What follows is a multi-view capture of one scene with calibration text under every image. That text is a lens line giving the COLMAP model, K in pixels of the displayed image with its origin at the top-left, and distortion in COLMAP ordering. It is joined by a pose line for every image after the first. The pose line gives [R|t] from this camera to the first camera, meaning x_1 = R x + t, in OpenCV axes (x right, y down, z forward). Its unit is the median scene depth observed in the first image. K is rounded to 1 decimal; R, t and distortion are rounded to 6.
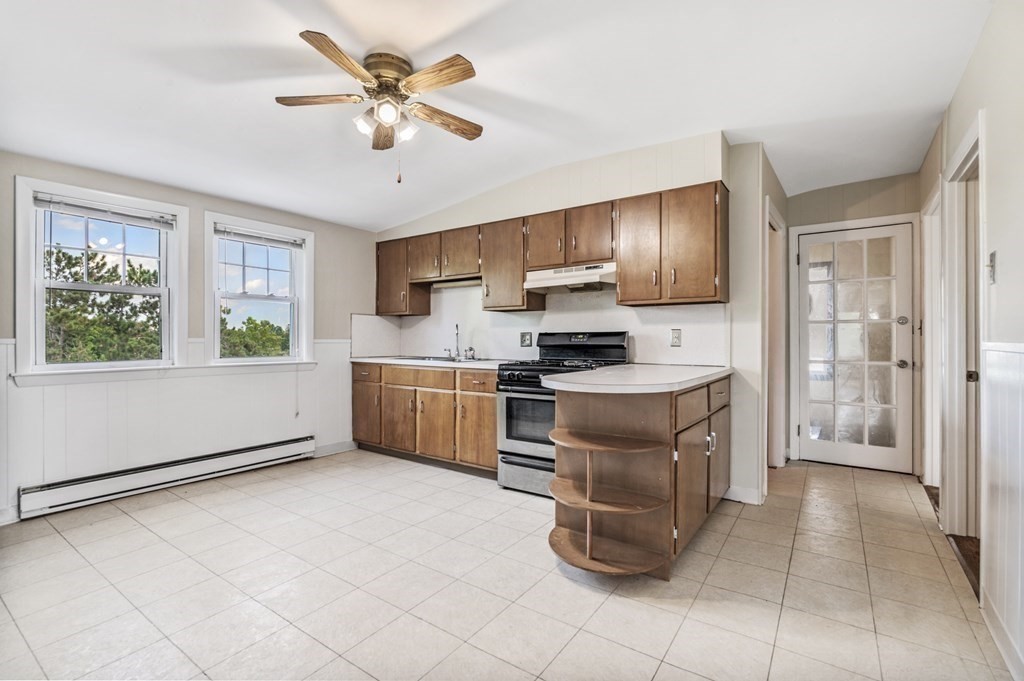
lens RADIAL K [[464.9, 0, 513.1], [0, 464.9, 337.1], [0, 0, 1]] dist [-0.001985, 0.000239]
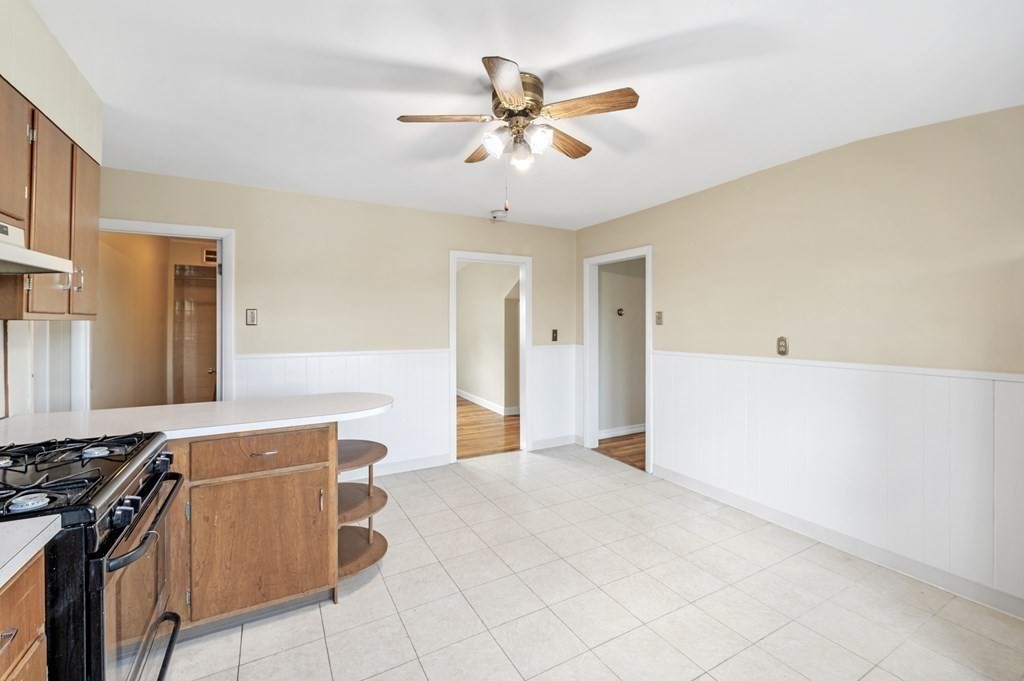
lens RADIAL K [[433.8, 0, 517.6], [0, 433.8, 321.3], [0, 0, 1]] dist [-0.003689, -0.000244]
pose [[-0.904016, 0.003470, 0.427484, -0.390861], [0.002180, 0.999991, -0.003507, -0.059299], [-0.427493, -0.002238, -0.904016, 1.080692]]
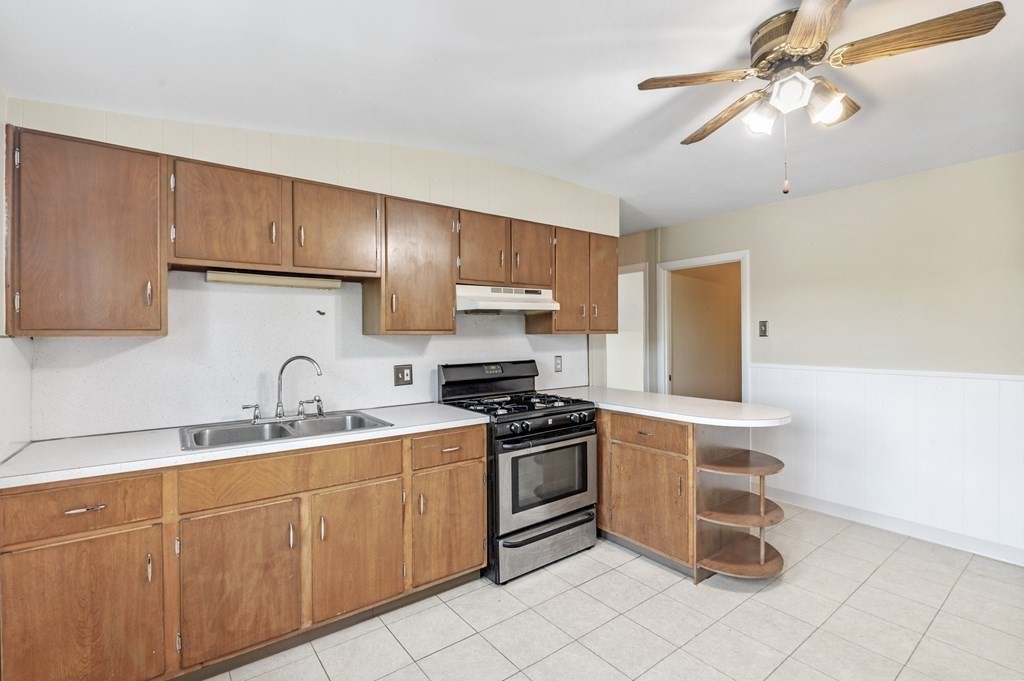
lens RADIAL K [[464.9, 0, 504.2], [0, 464.9, 335.9], [0, 0, 1]] dist [-0.001985, 0.000239]
pose [[0.313580, -0.001216, 0.949561, -0.668379], [0.005816, 0.999983, -0.000640, -0.059739], [-0.949544, 0.005723, 0.313582, 0.722328]]
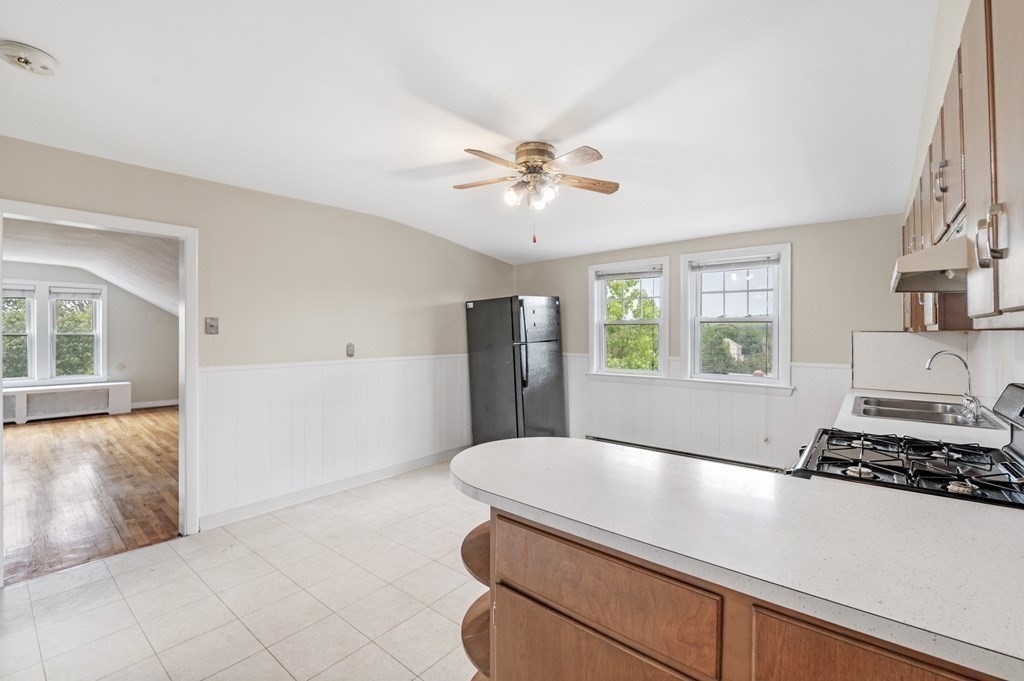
lens RADIAL K [[433.8, 0, 512.4], [0, 433.8, 334.9], [0, 0, 1]] dist [-0.003689, -0.000244]
pose [[-0.083362, 0.006868, -0.996496, 0.515057], [-0.003536, 0.999968, 0.007188, -0.060825], [0.996513, 0.004123, -0.083335, 0.622253]]
